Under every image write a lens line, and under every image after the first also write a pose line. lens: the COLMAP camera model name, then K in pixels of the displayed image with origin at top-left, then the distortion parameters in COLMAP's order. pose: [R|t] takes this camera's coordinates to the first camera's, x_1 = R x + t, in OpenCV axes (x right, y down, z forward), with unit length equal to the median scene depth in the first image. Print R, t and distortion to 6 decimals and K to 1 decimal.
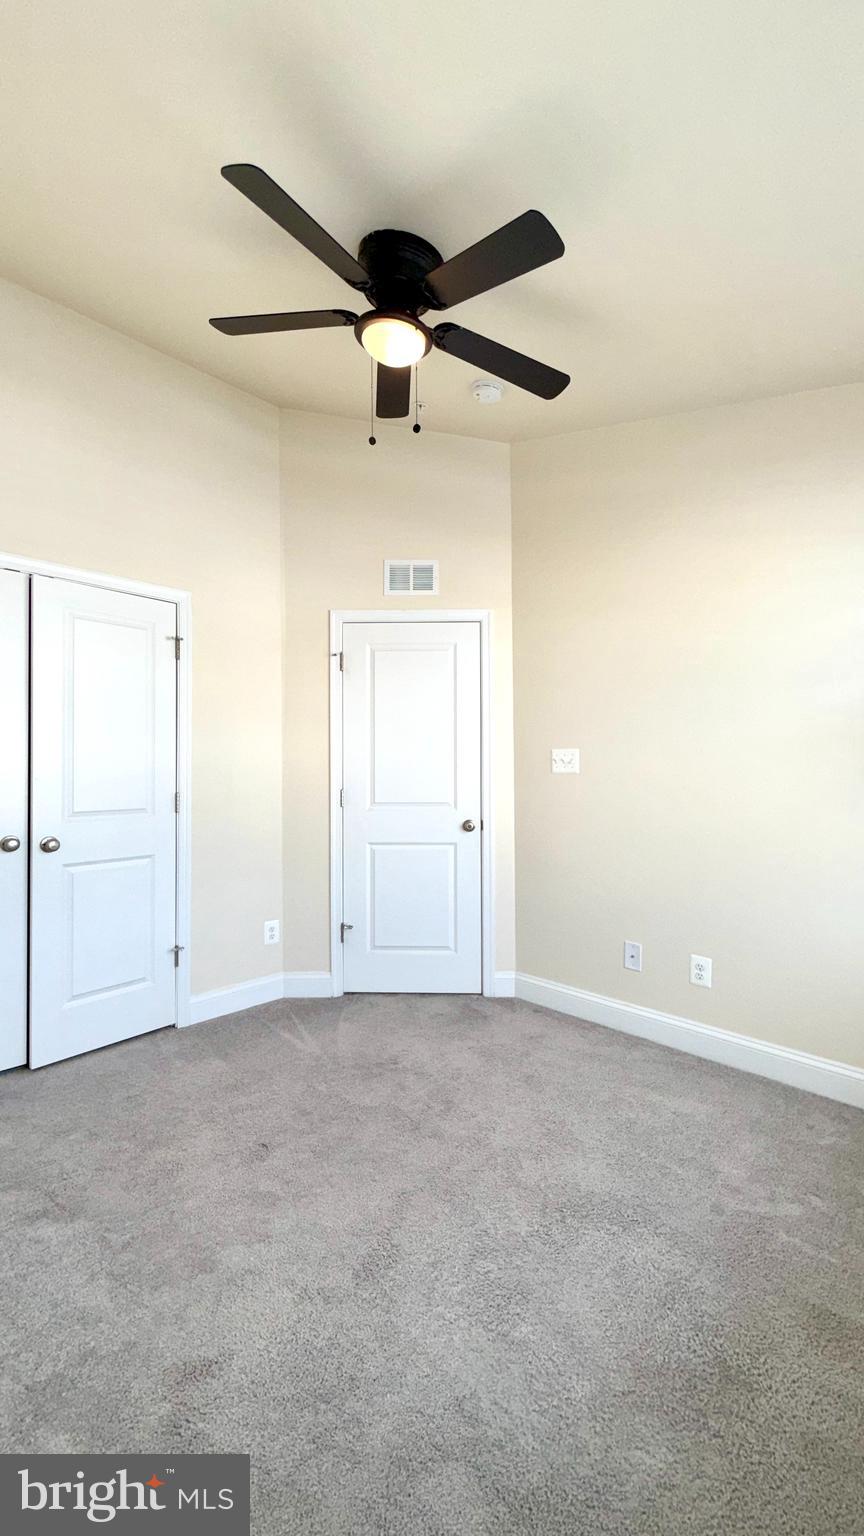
lens RADIAL K [[616.0, 0, 430.5], [0, 616.0, 766.9], [0, 0, 1]] dist [0.000539, 0.000792]
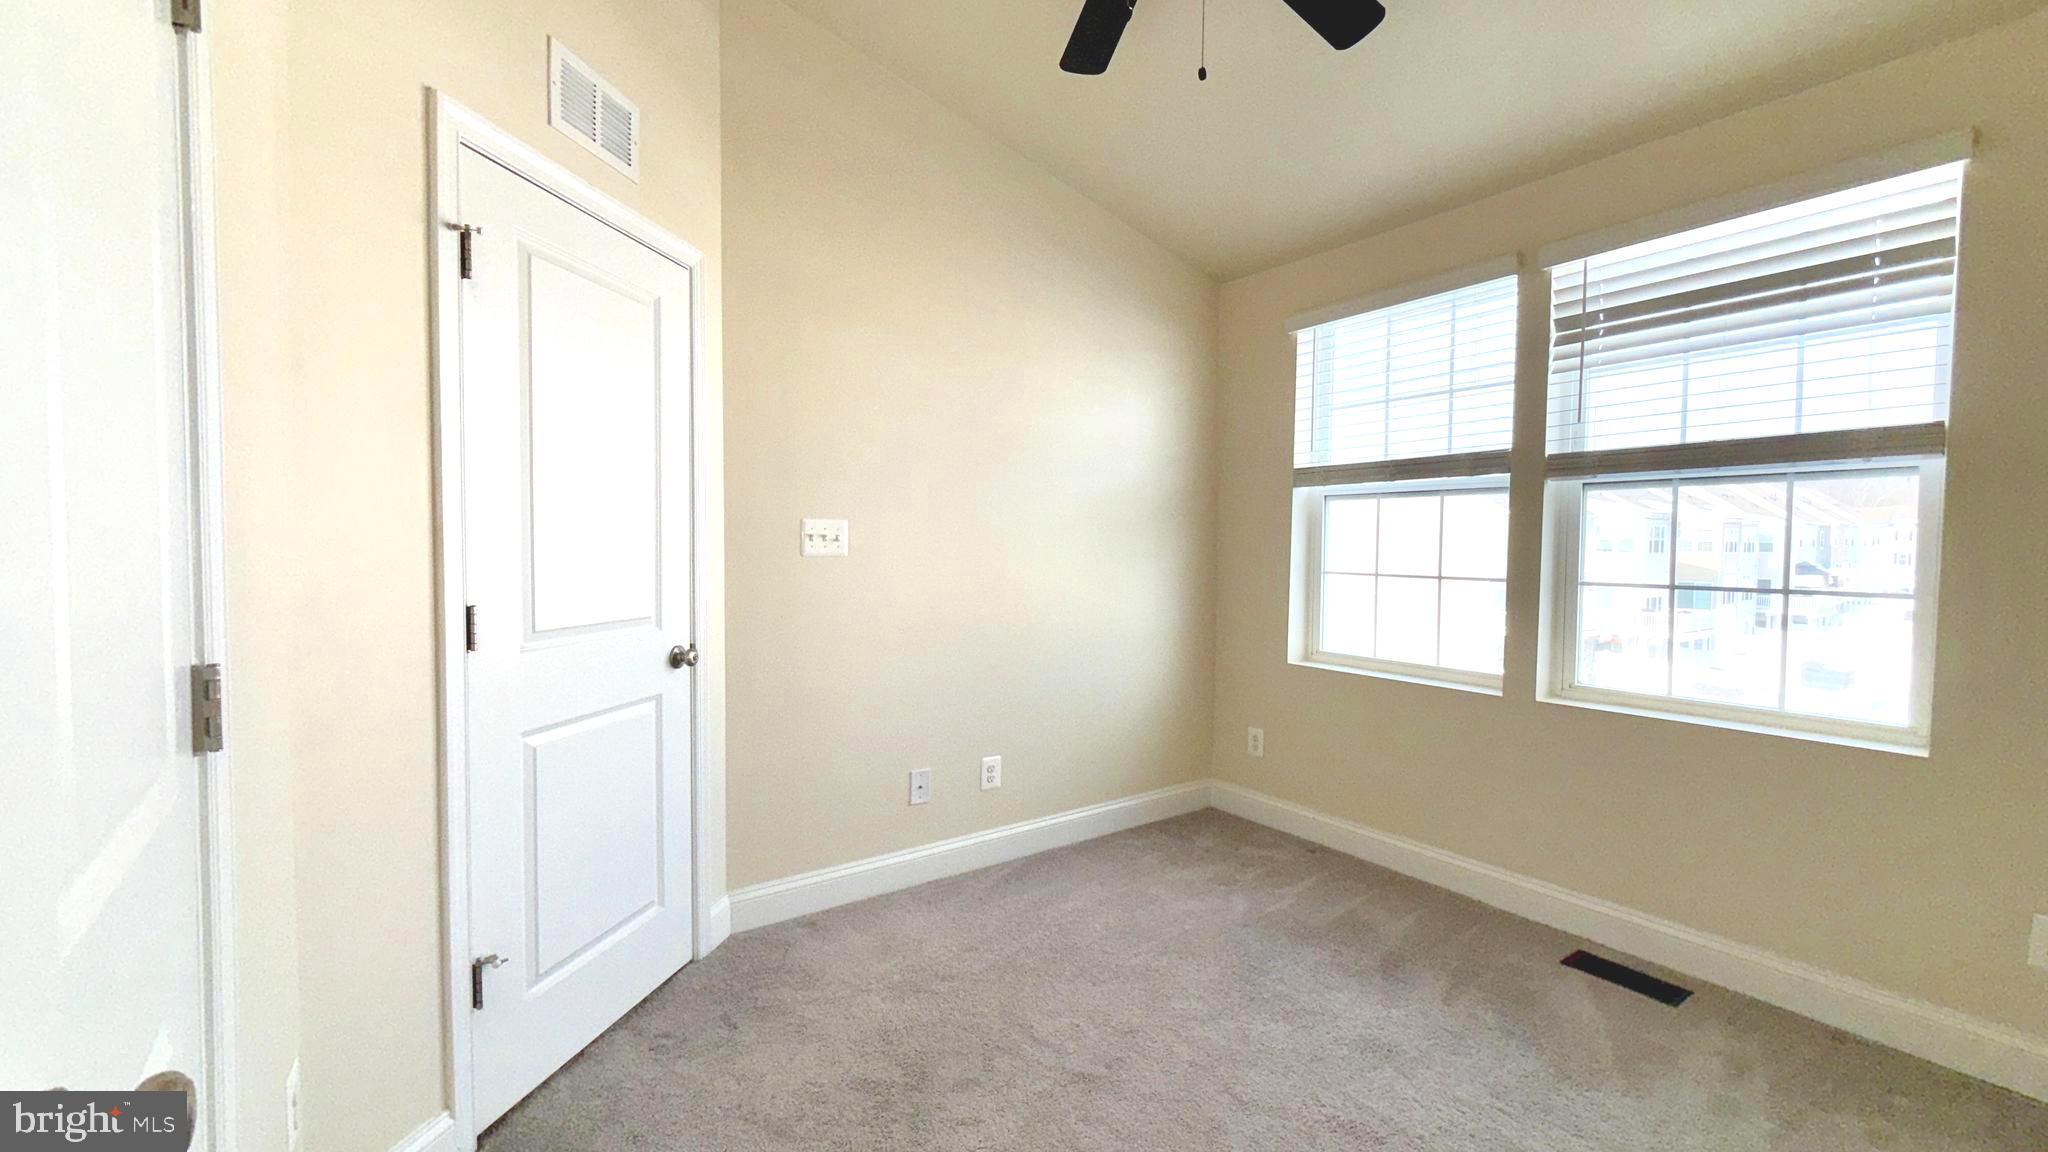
lens RADIAL K [[821.3, 0, 1024.7], [0, 821.3, 590.7], [0, 0, 1]] dist [0.000539, 0.000792]
pose [[0.169422, -0.050881, 0.984229, -0.592687], [-0.006386, 0.998589, 0.052723, -0.000034], [-0.985523, -0.015218, 0.168858, 0.609690]]
